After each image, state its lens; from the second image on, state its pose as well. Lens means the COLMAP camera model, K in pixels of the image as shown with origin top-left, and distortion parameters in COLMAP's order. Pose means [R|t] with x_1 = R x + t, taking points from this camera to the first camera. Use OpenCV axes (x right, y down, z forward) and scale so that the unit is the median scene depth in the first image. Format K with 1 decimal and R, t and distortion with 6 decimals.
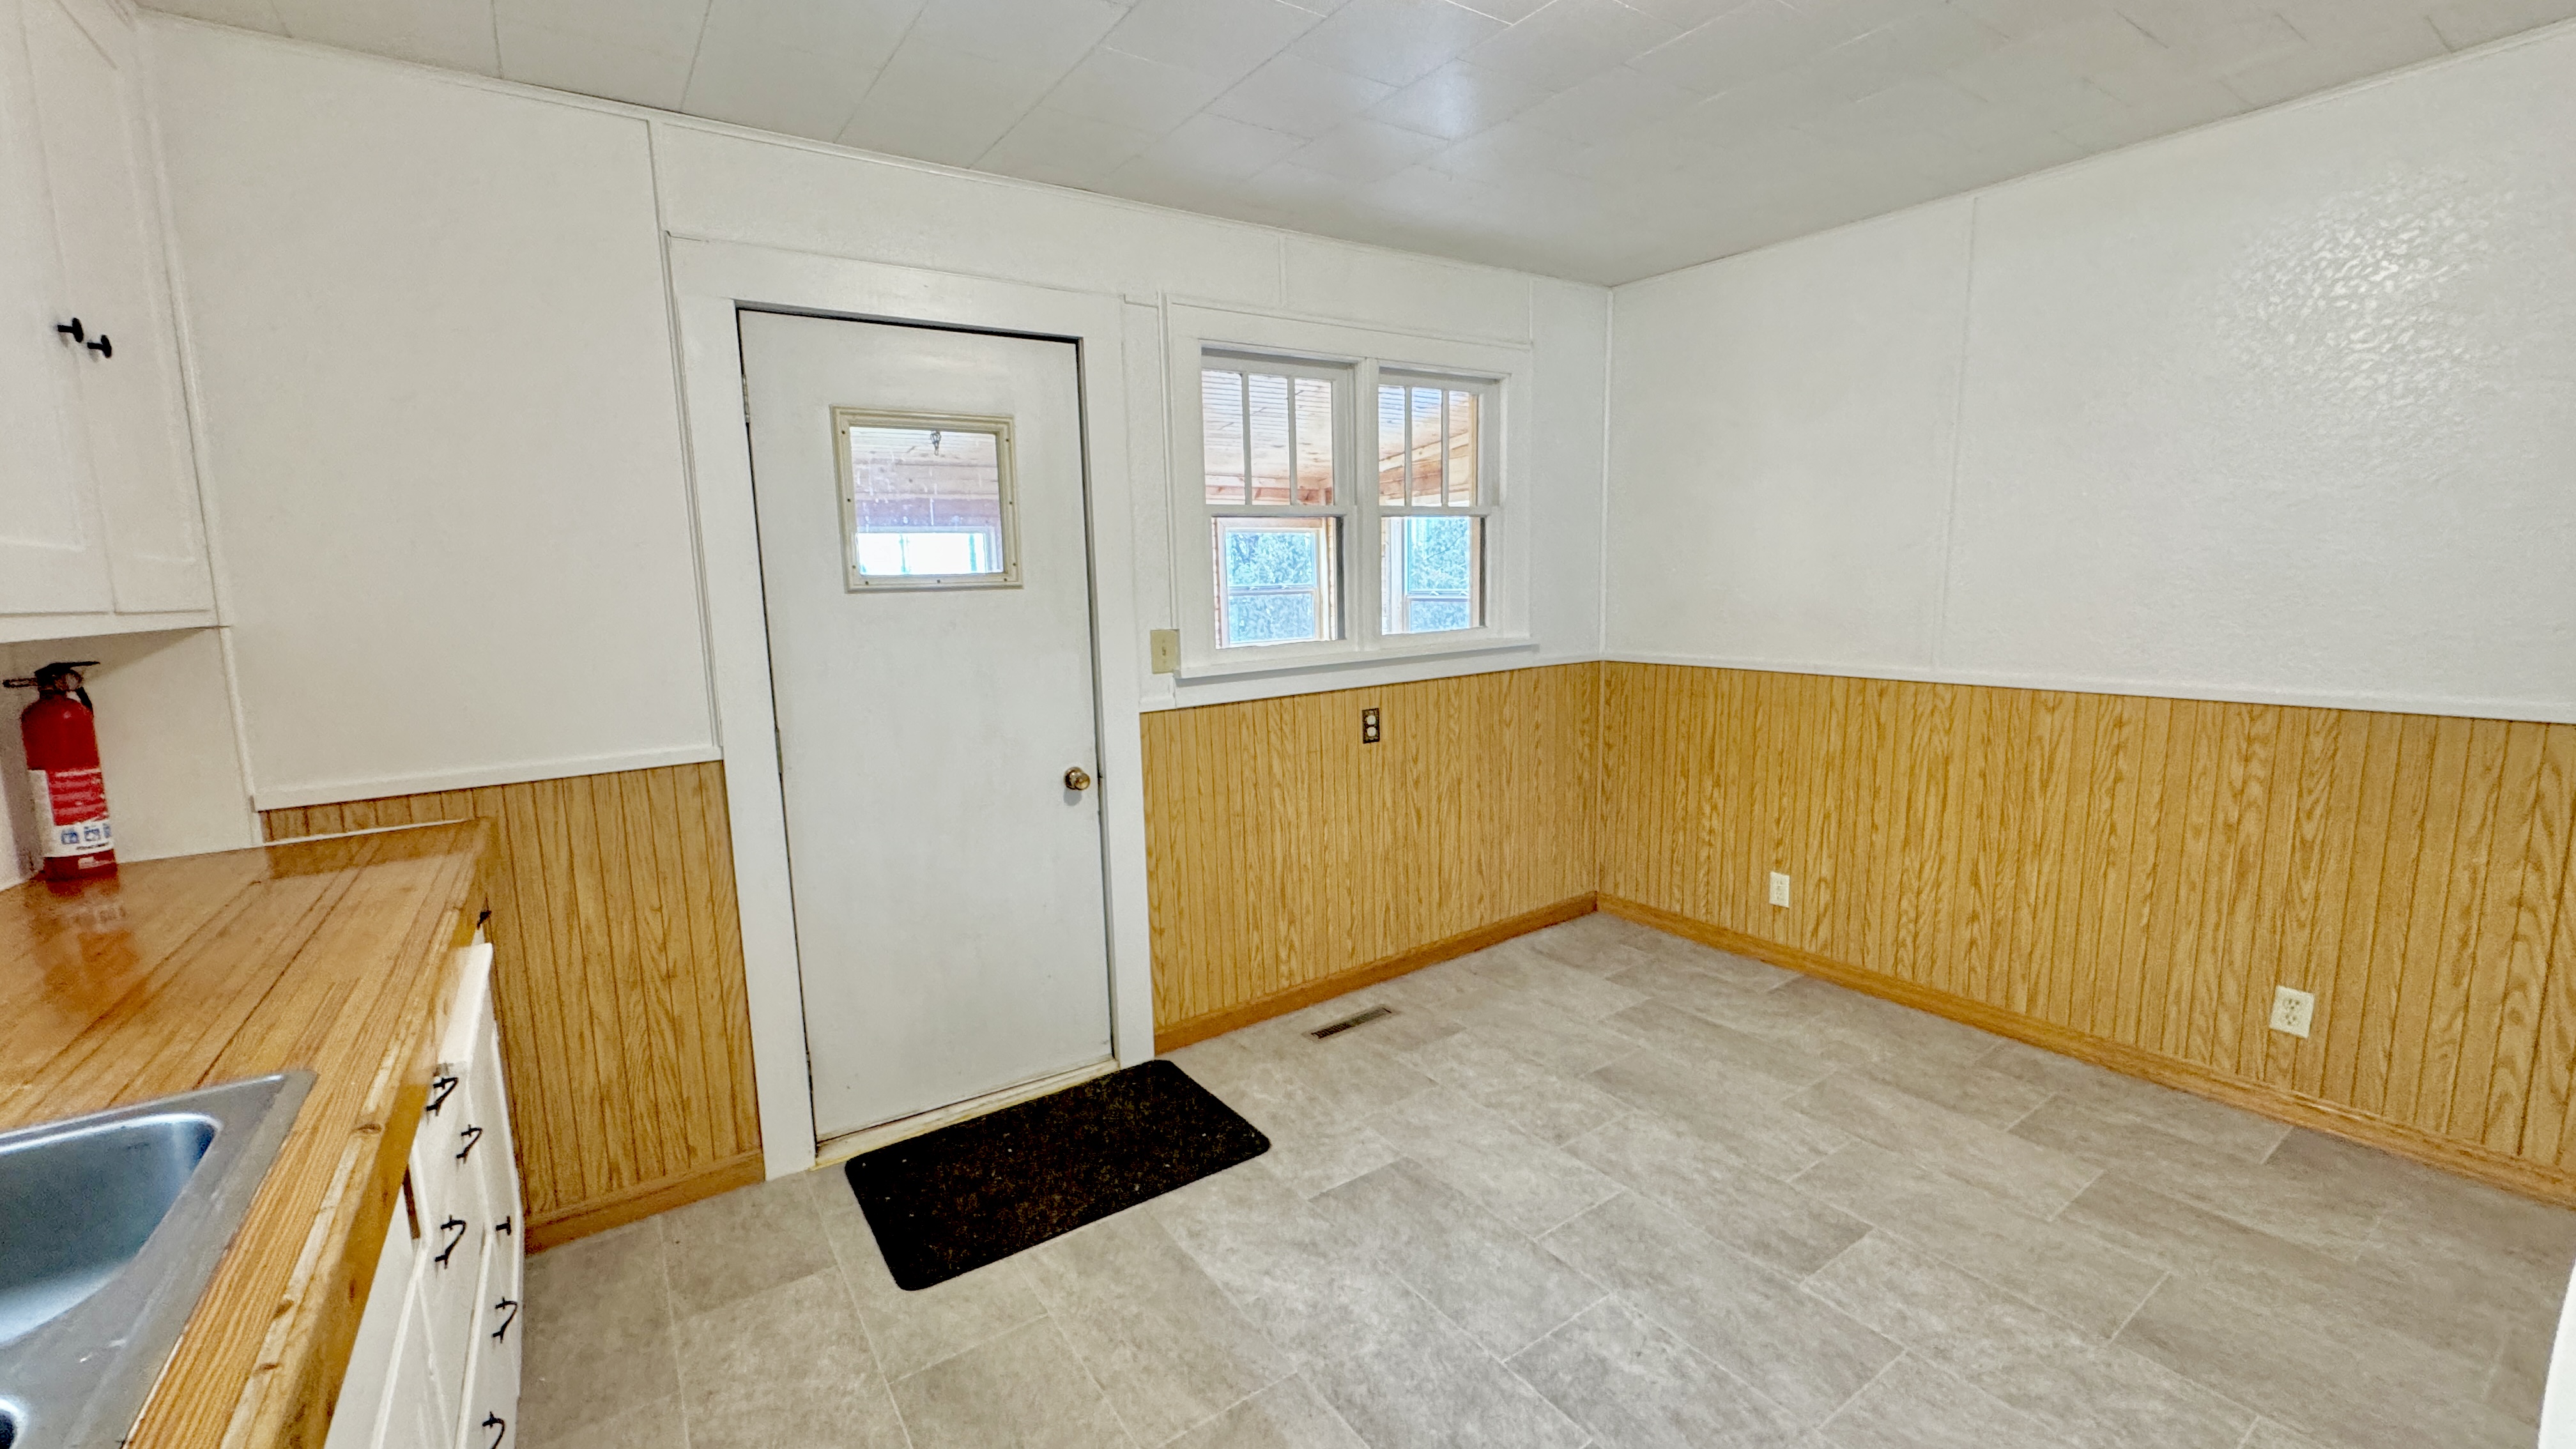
lens RADIAL K [[1027.3, 0, 1283.7], [0, 1027.3, 722.3], [0, 0, 1]] dist [-0.002931, 0.000014]
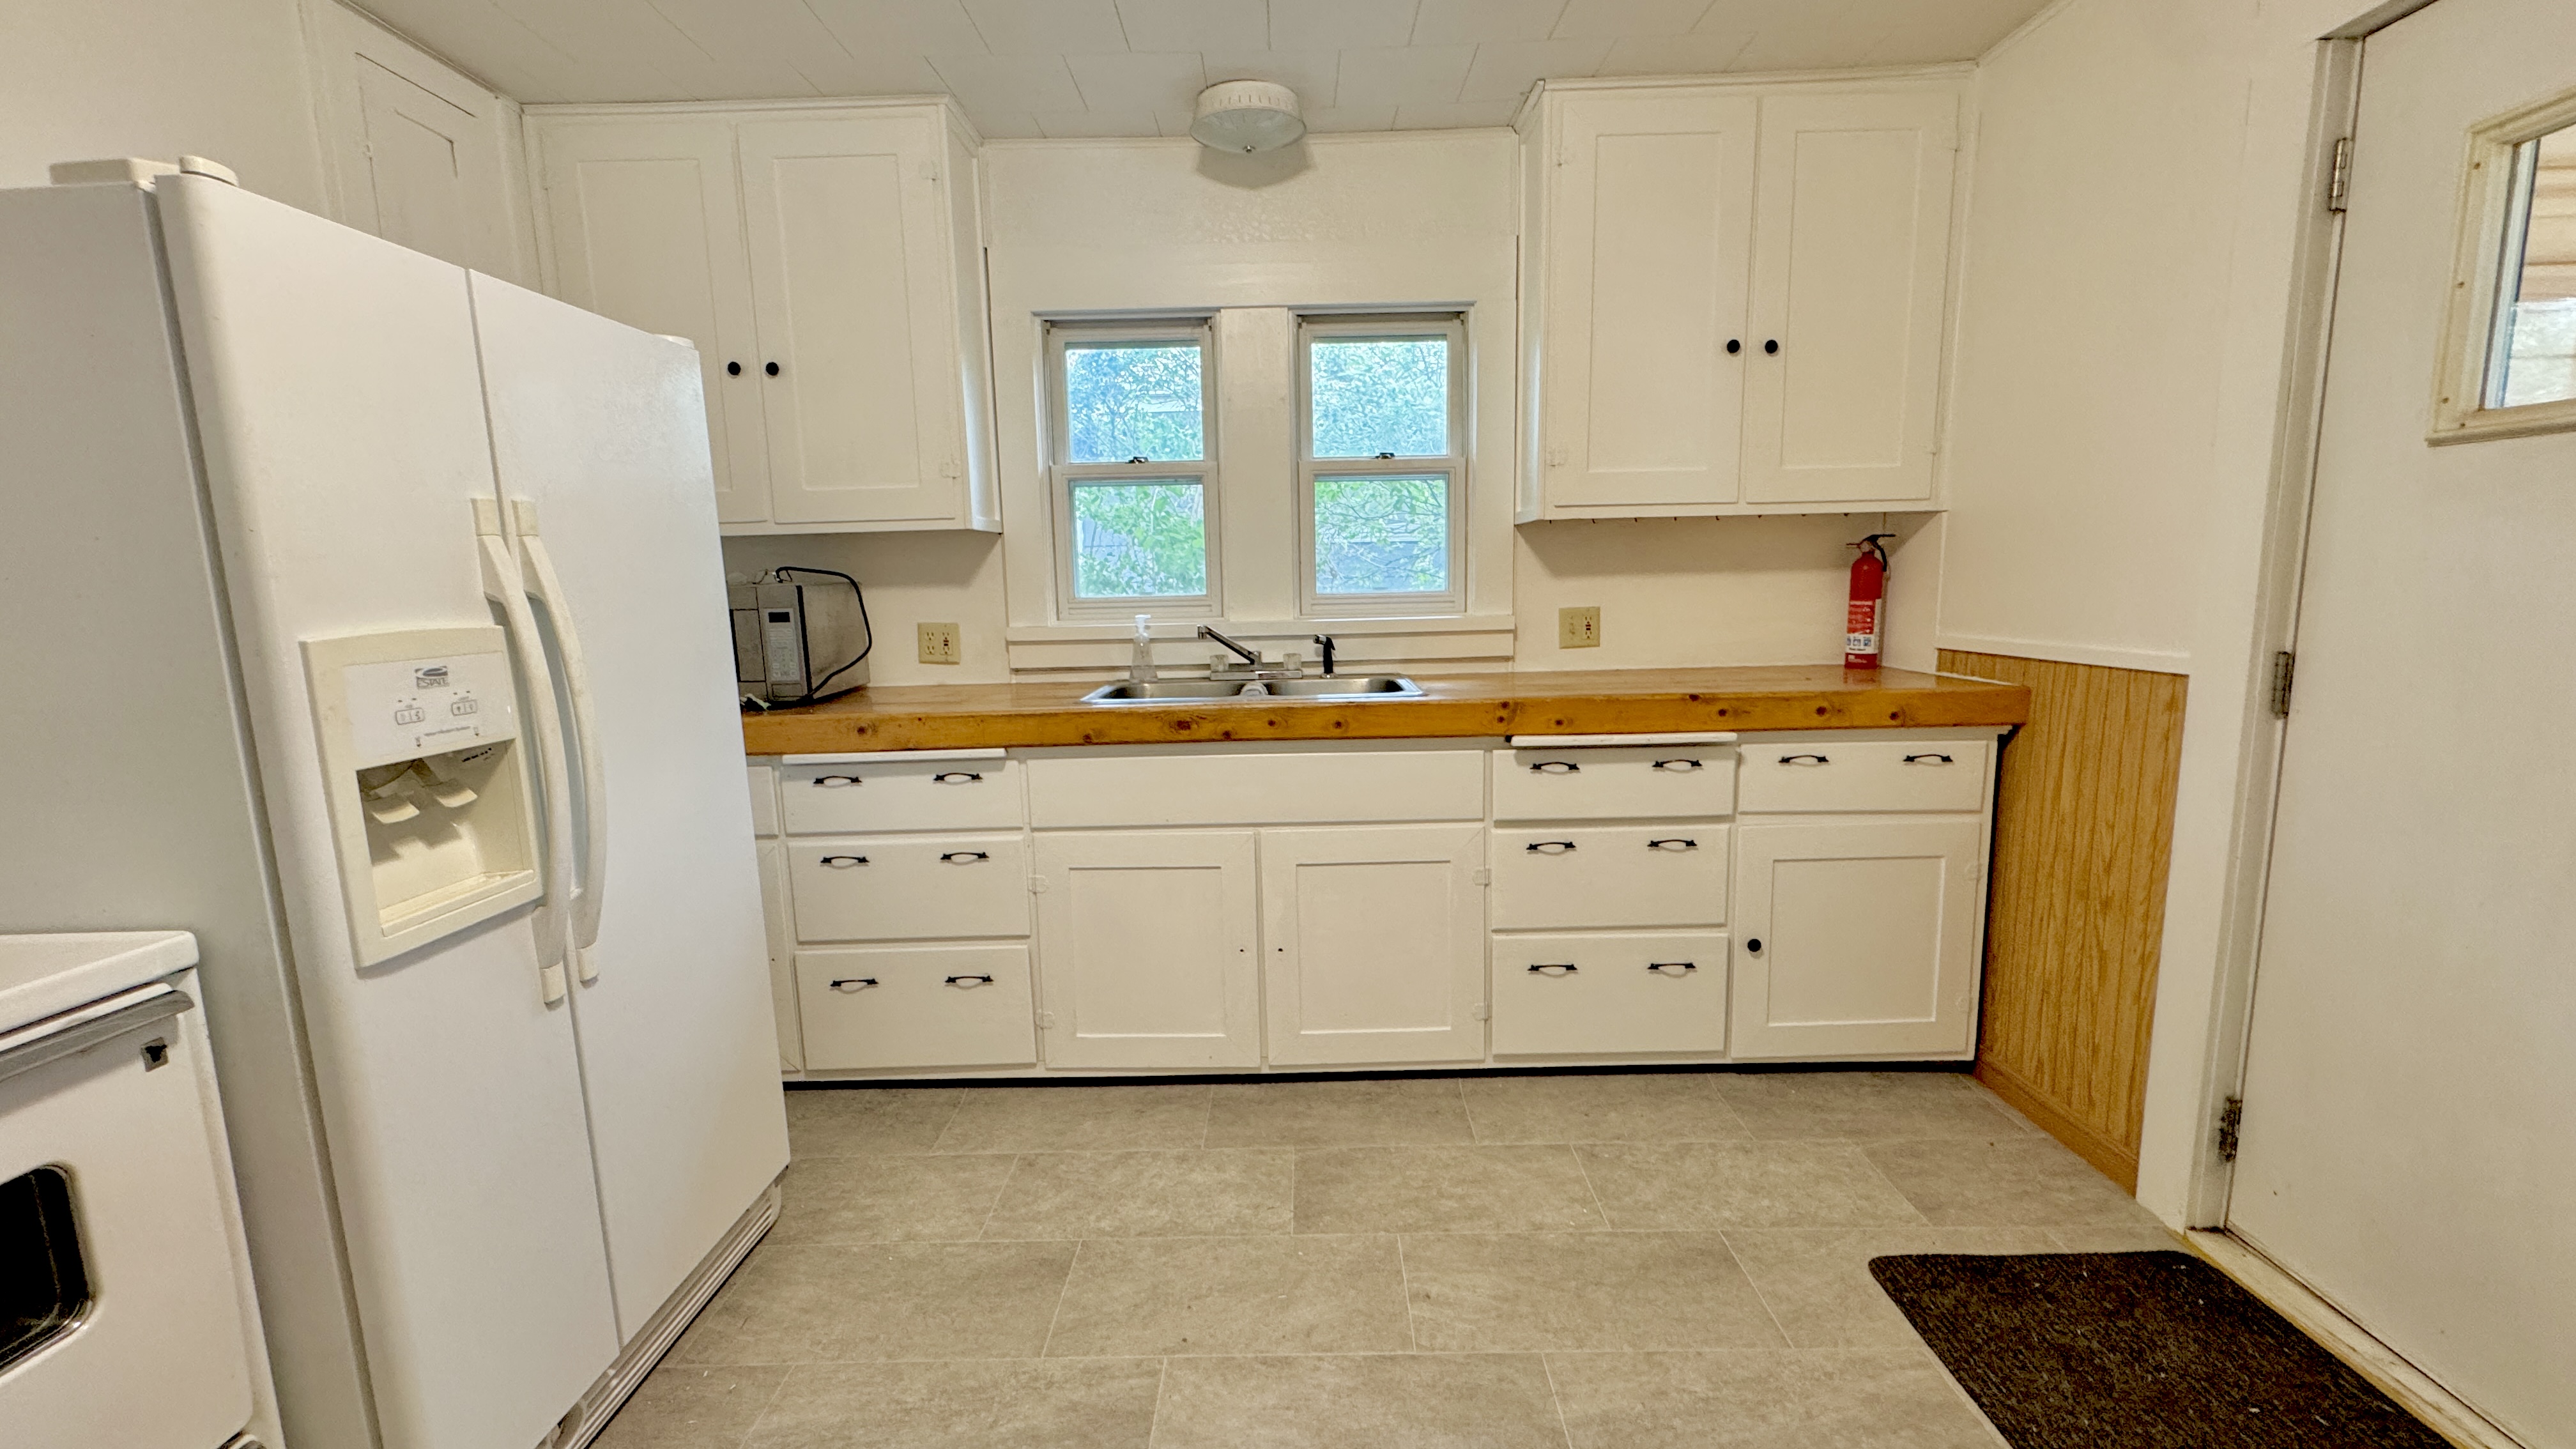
lens RADIAL K [[1027.3, 0, 1285.6], [0, 1027.3, 723.6], [0, 0, 1]] dist [-0.002931, 0.000014]
pose [[-0.571921, 0.156231, -0.805294, 0.402040], [-0.076431, 0.967277, 0.241938, -0.052310], [0.816740, 0.199919, -0.541265, 0.690491]]
